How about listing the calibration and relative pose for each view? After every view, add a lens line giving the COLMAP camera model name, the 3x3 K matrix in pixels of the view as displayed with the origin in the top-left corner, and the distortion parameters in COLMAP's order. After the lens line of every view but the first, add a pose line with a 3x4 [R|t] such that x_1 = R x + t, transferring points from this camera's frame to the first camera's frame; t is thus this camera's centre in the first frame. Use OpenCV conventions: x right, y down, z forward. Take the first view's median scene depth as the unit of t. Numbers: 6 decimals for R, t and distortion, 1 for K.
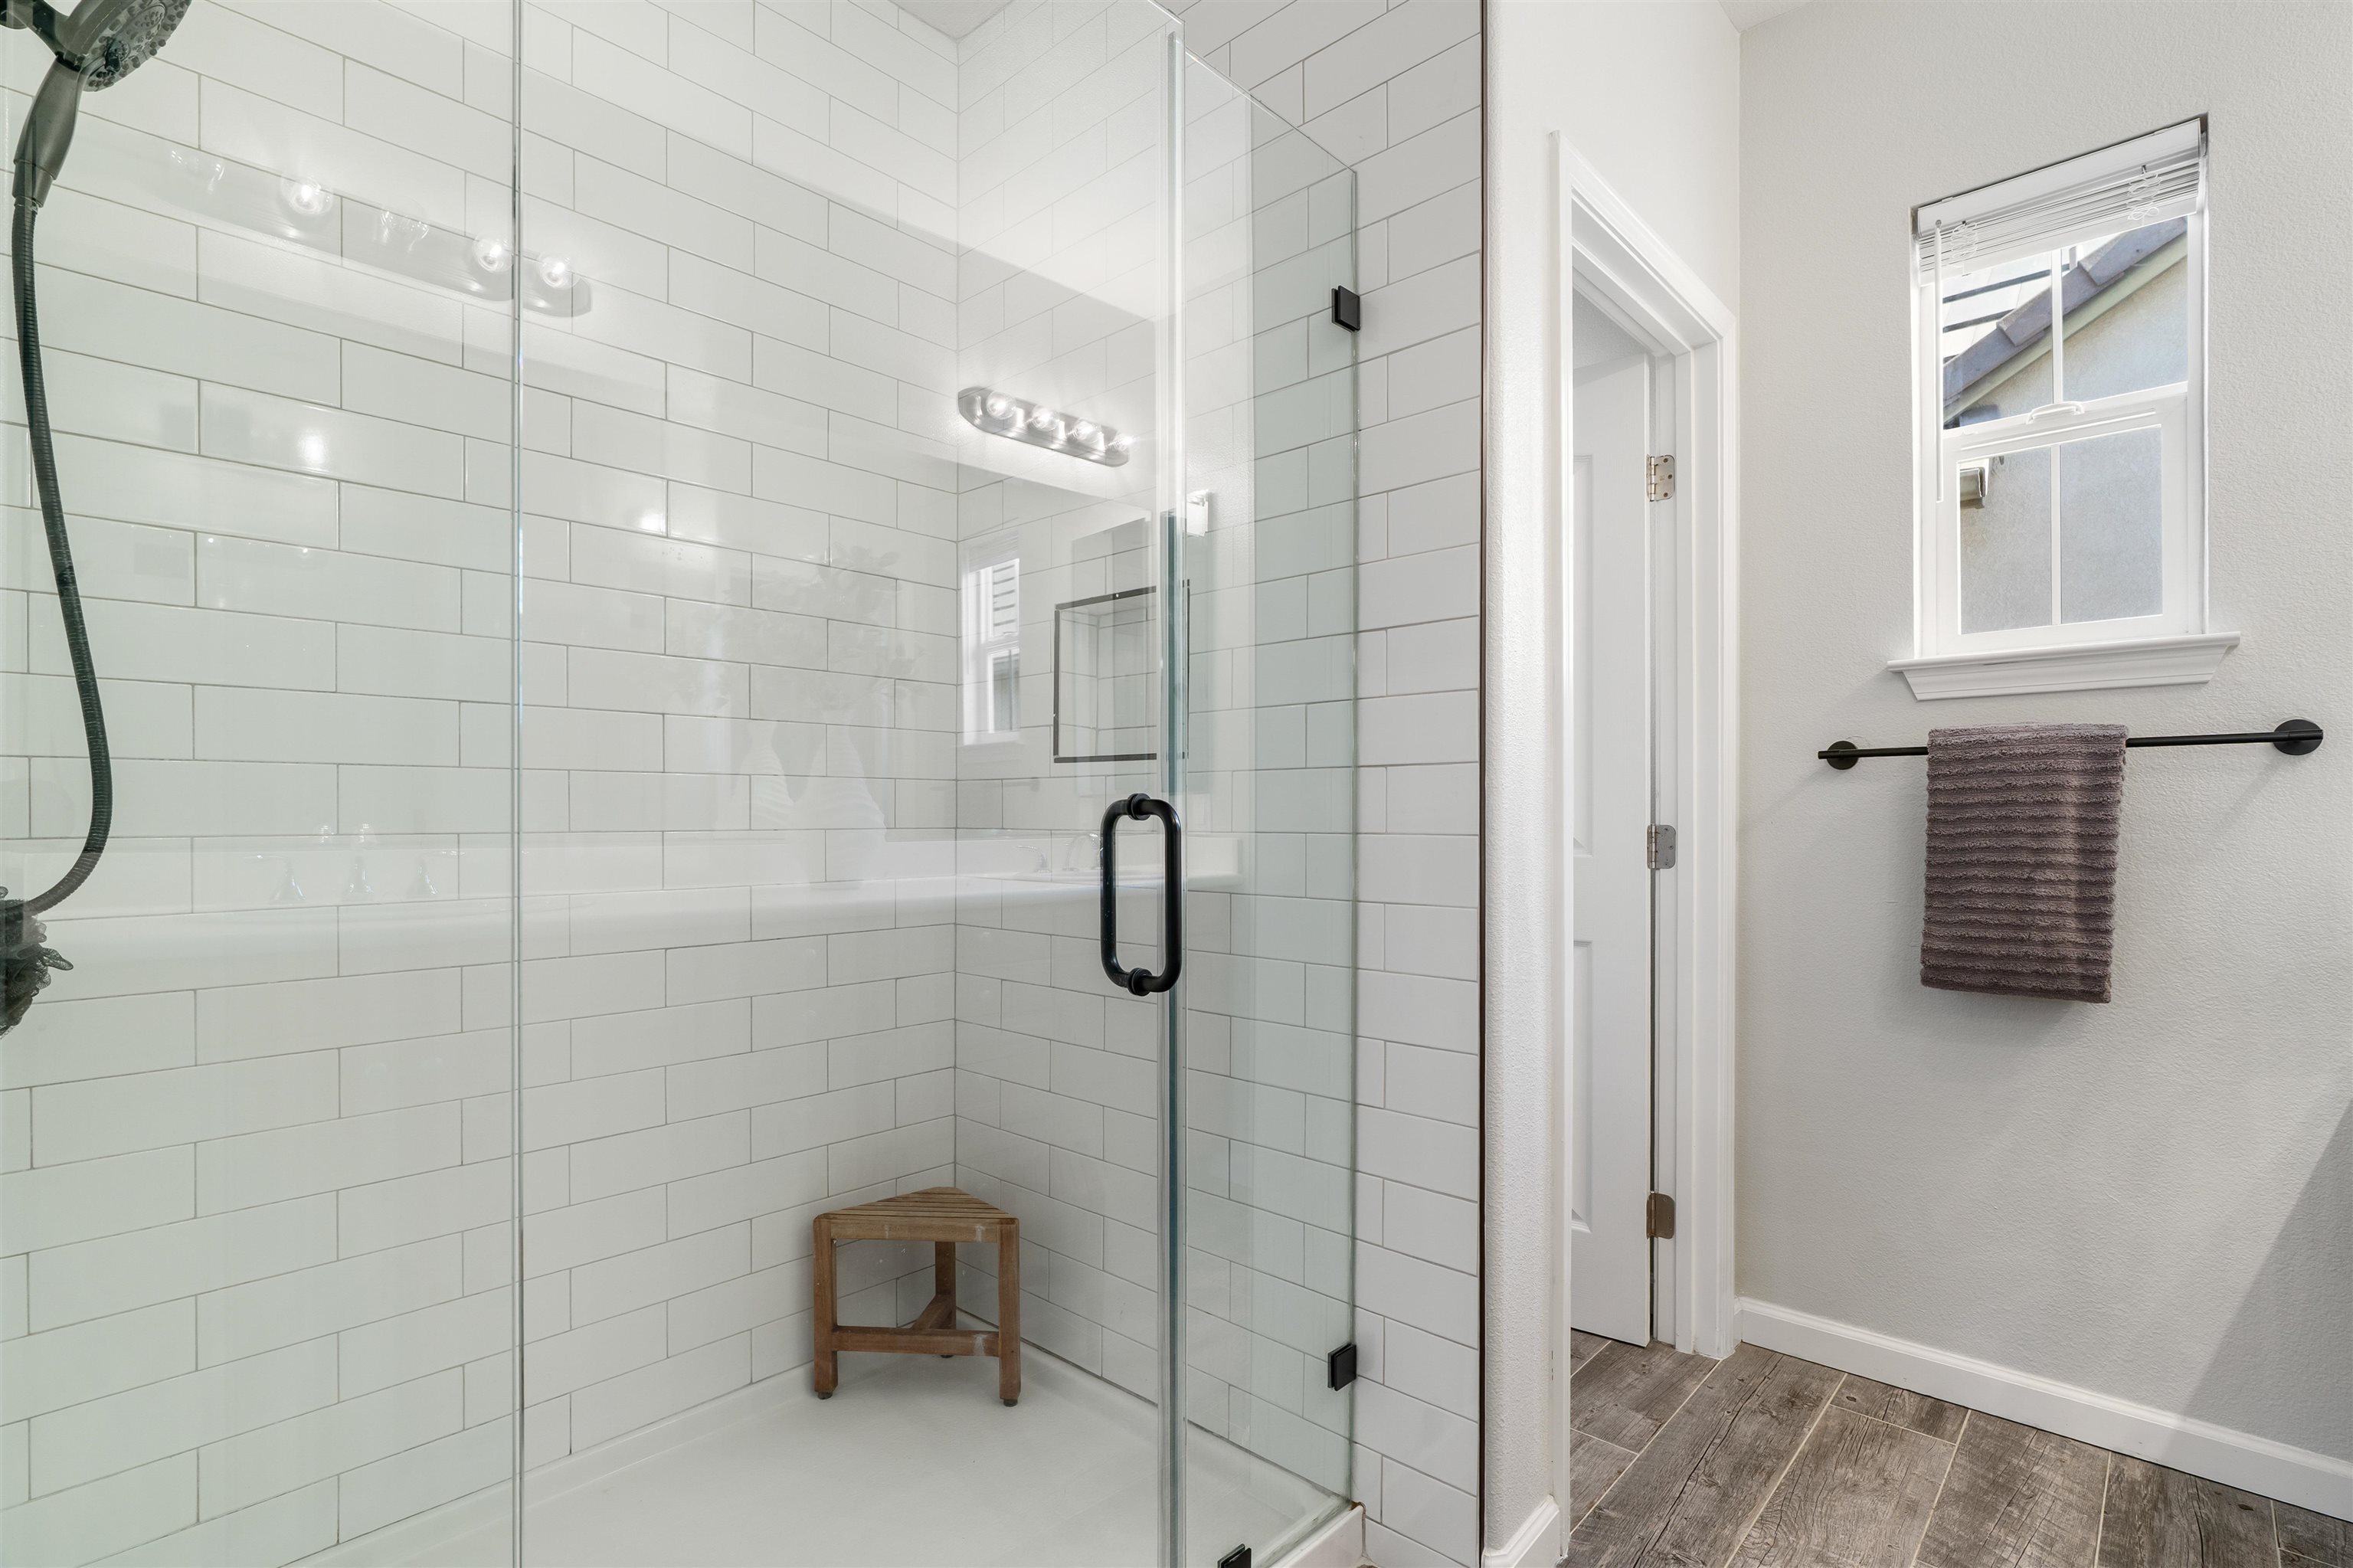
lens RADIAL K [[1070.5, 0, 1128.2], [0, 1070.5, 815.4], [0, 0, 1]] dist [-0.008820, 0.002591]
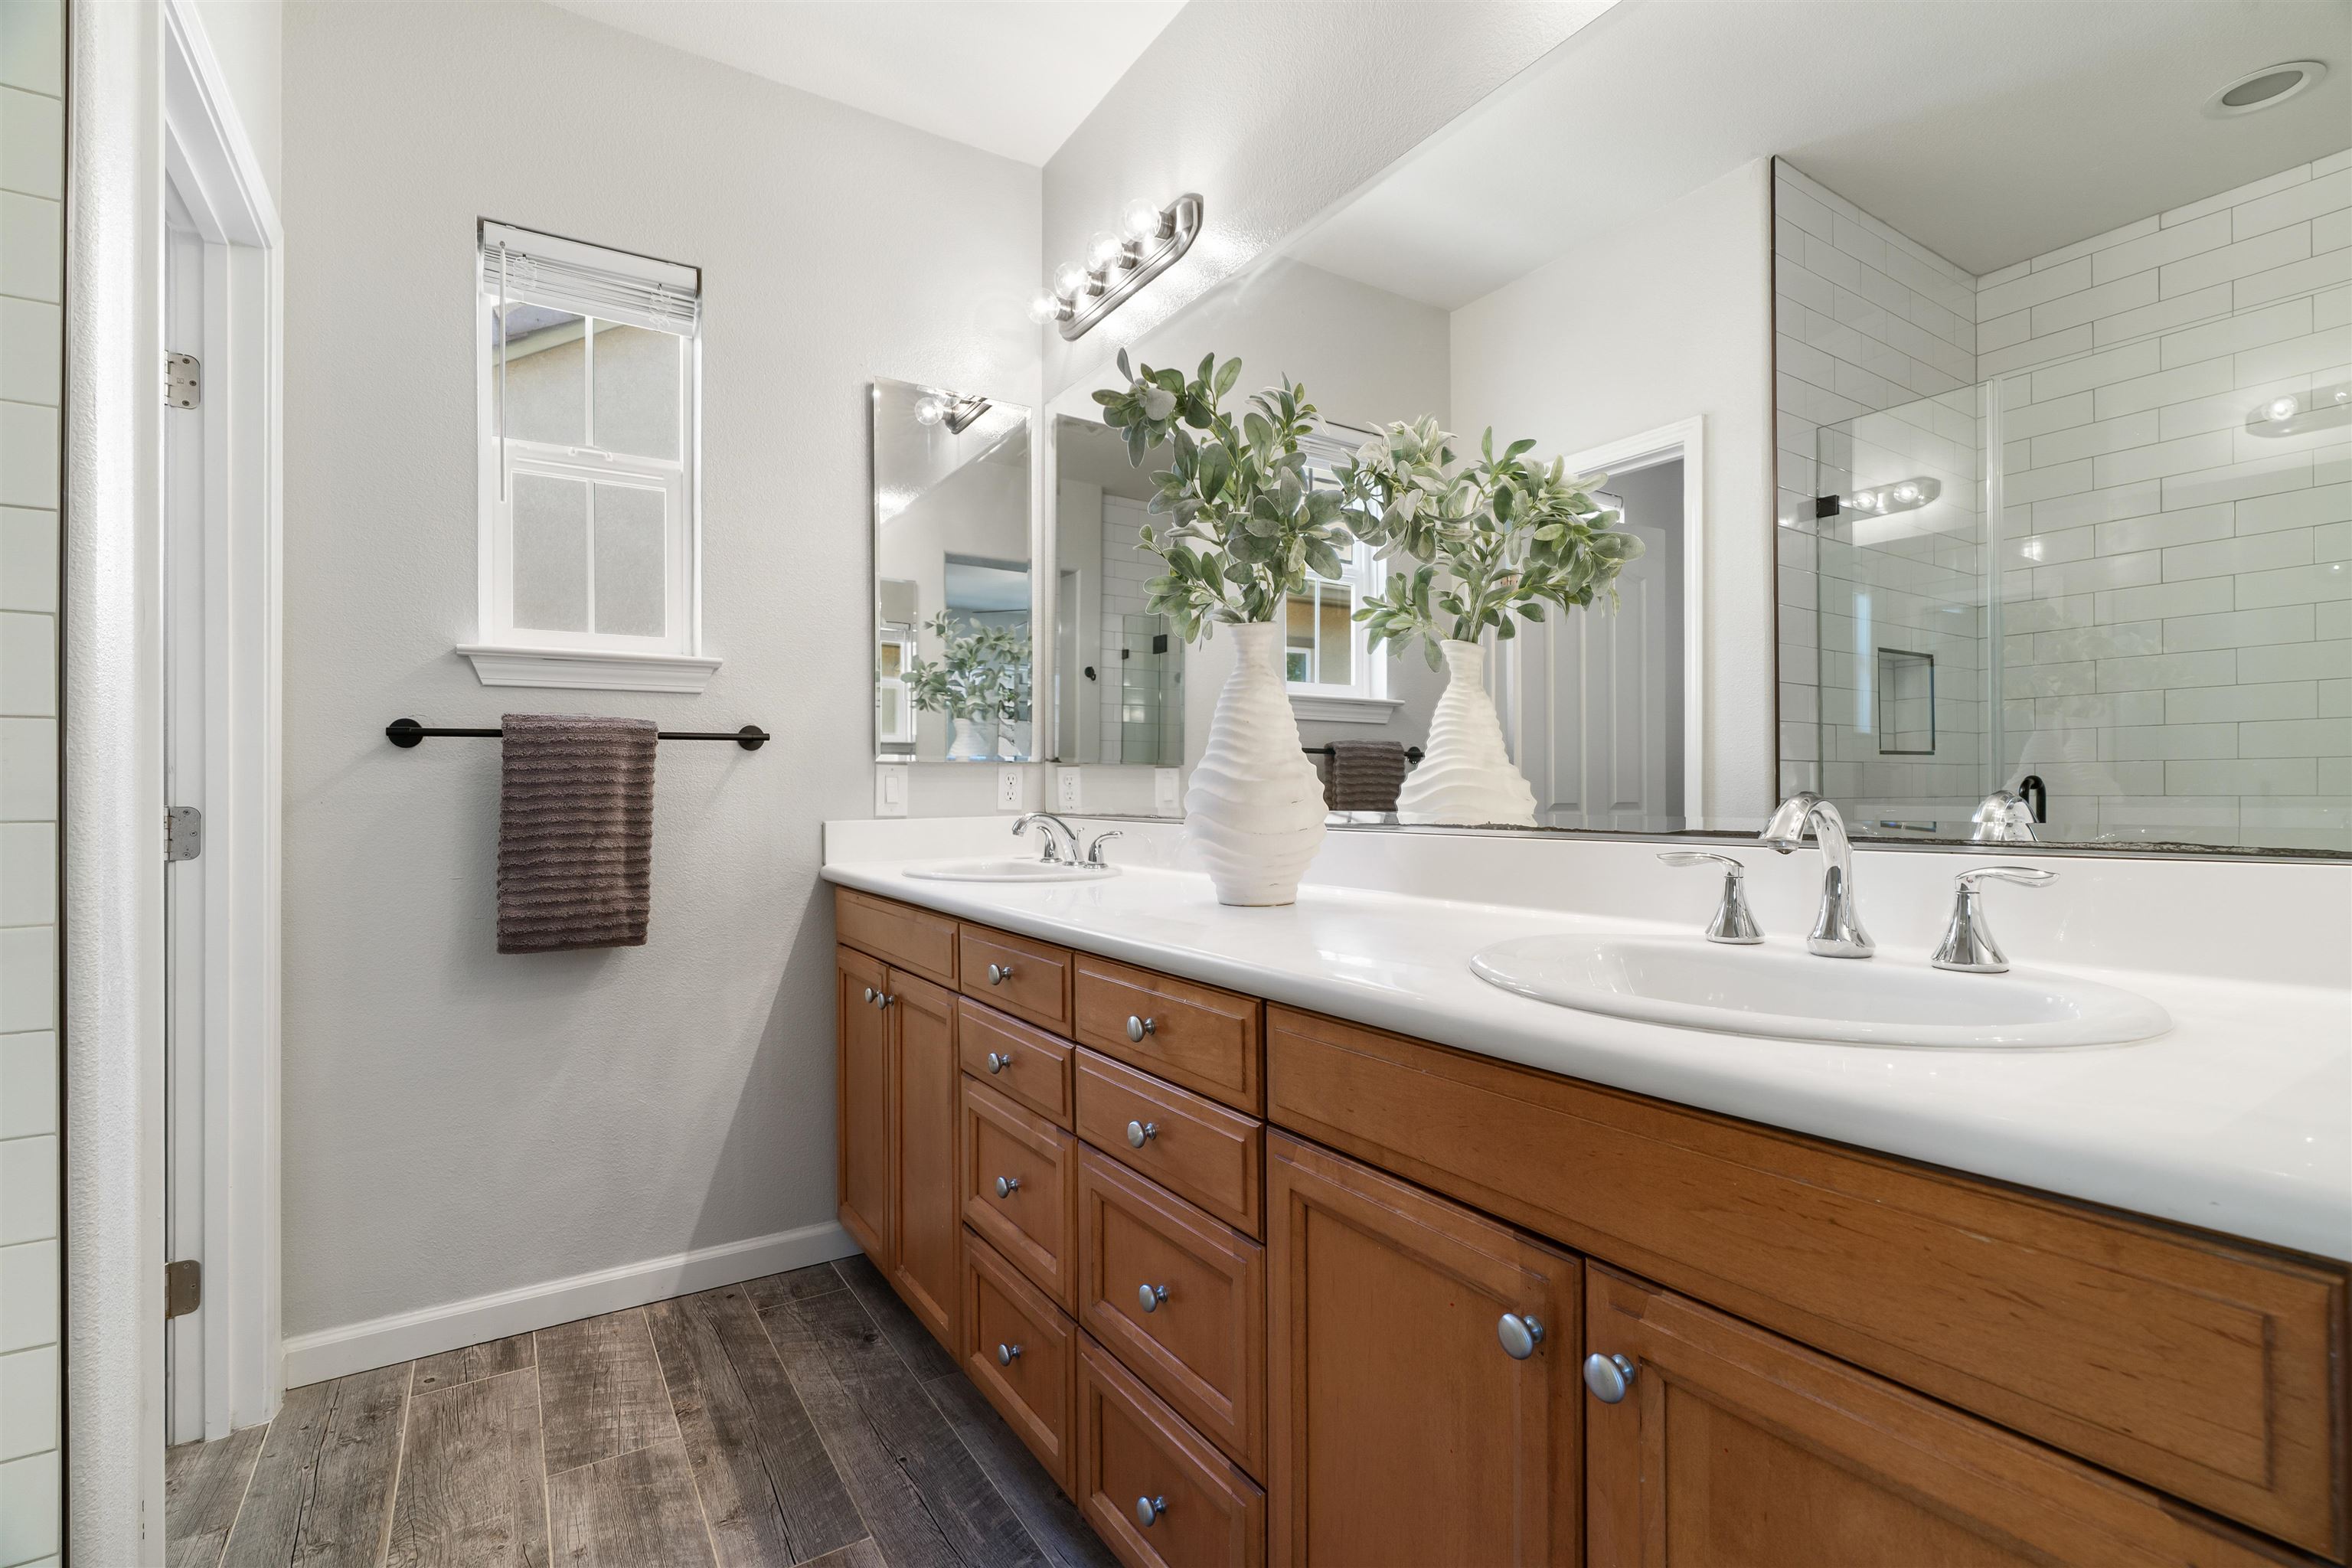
lens RADIAL K [[1070.0, 0, 1180.2], [0, 1070.0, 789.2], [0, 0, 1]] dist [-0.008820, 0.002591]
pose [[0.244378, 0.002829, 0.969676, -0.129352], [0.004098, 0.999984, -0.003950, 0.002613], [-0.969671, 0.004939, 0.244362, 0.083402]]
